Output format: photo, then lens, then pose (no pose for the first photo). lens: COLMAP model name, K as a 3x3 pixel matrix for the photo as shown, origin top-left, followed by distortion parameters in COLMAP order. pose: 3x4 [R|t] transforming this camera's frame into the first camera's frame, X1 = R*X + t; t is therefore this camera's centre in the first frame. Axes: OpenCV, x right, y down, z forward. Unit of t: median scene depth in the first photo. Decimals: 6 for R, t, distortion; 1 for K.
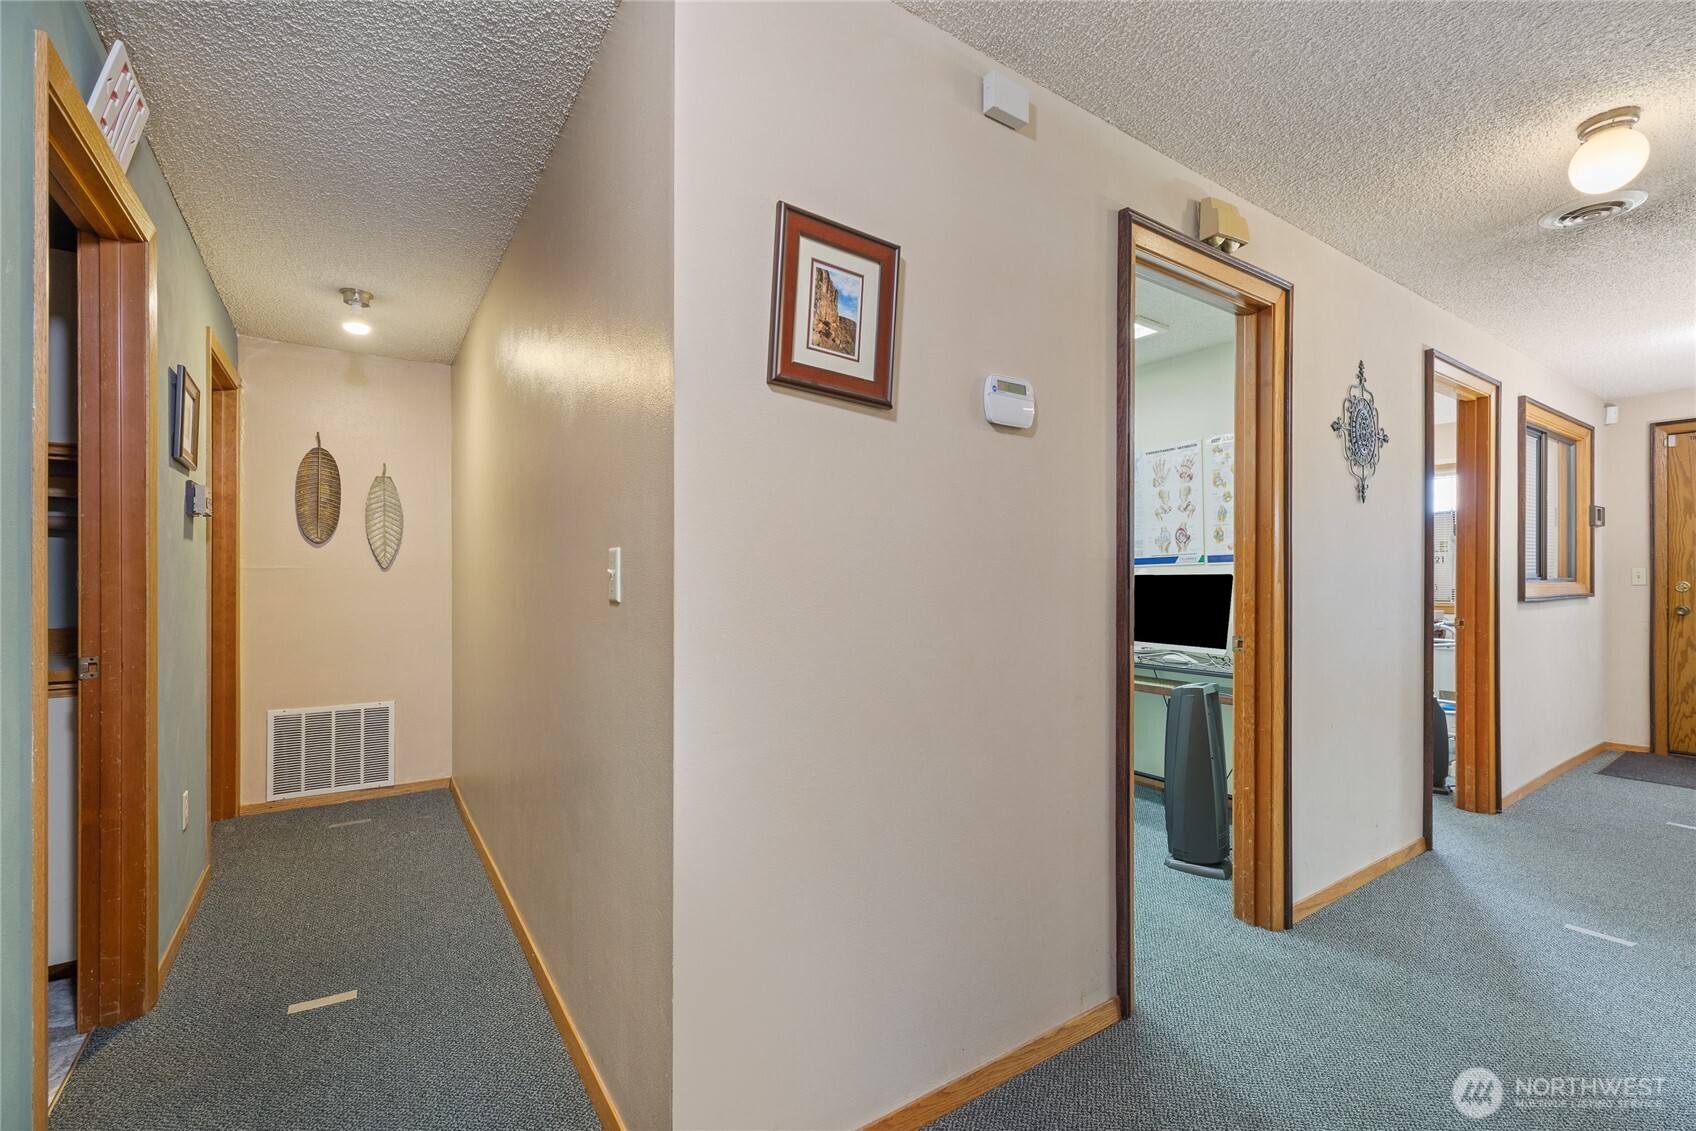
lens RADIAL K [[717.3, 0, 846.4], [0, 717.3, 575.0], [0, 0, 1]] dist [0.003812, -0.000401]
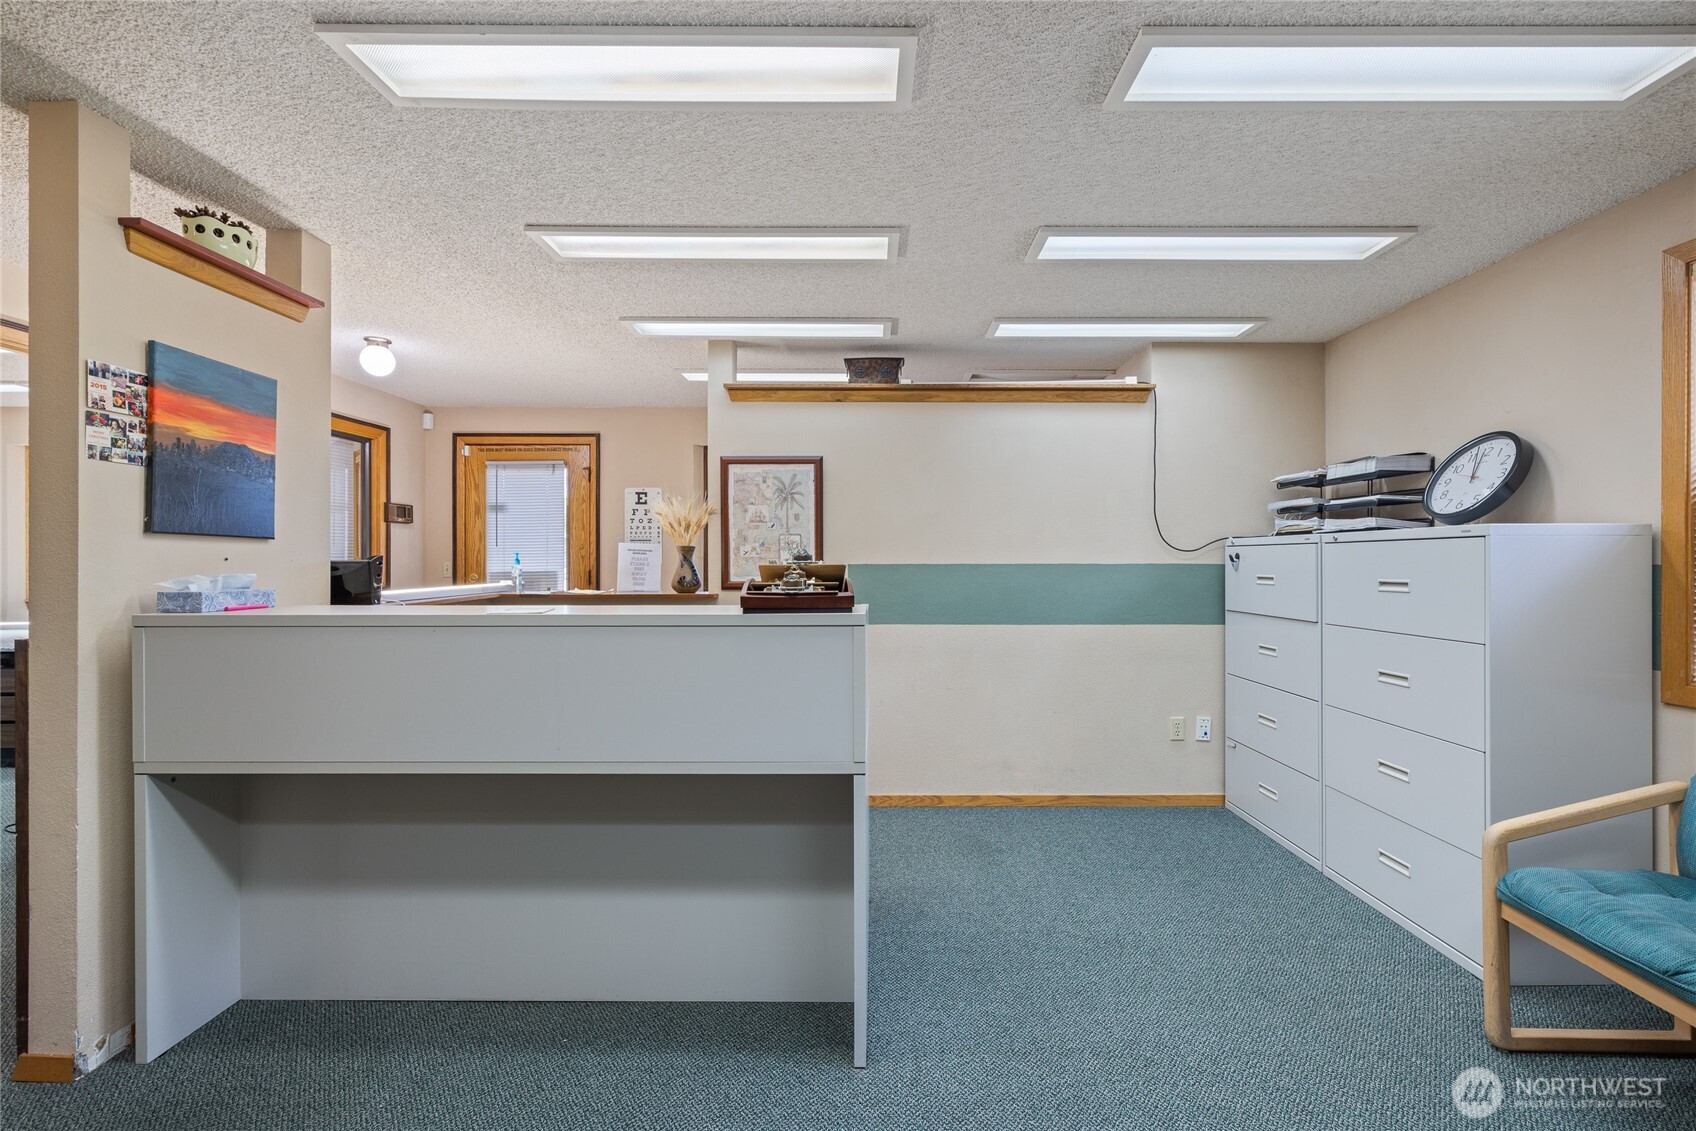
lens RADIAL K [[717.3, 0, 850.9], [0, 717.3, 560.2], [0, 0, 1]] dist [0.003812, -0.000401]
pose [[0.580711, -0.000302, 0.814110, 1.212745], [-0.003379, 0.999990, 0.002781, -0.038966], [-0.814103, -0.004366, 0.580704, -0.324139]]
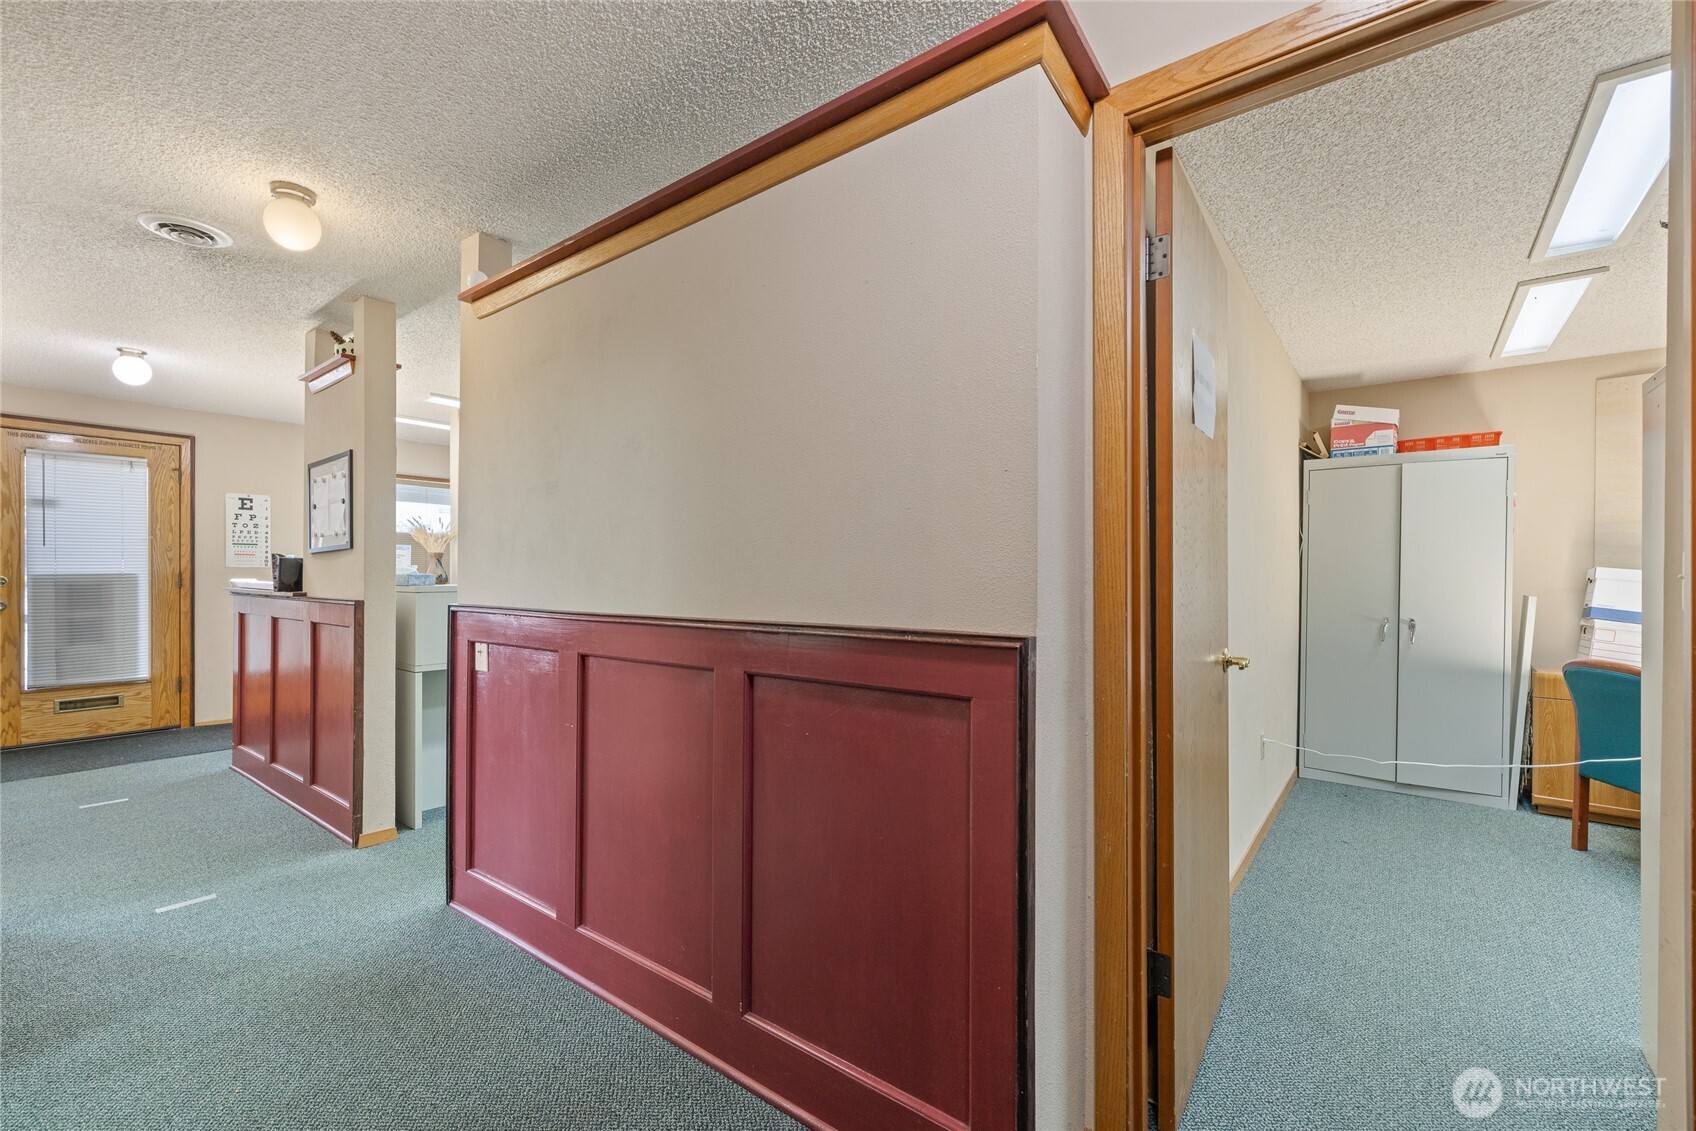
lens RADIAL K [[717.3, 0, 844.3], [0, 717.3, 572.4], [0, 0, 1]] dist [0.003812, -0.000401]
pose [[-0.292588, 0.001533, 0.956237, -0.274200], [-0.004916, 0.999983, -0.003108, 0.000894], [-0.956226, -0.005610, -0.292576, 0.367008]]
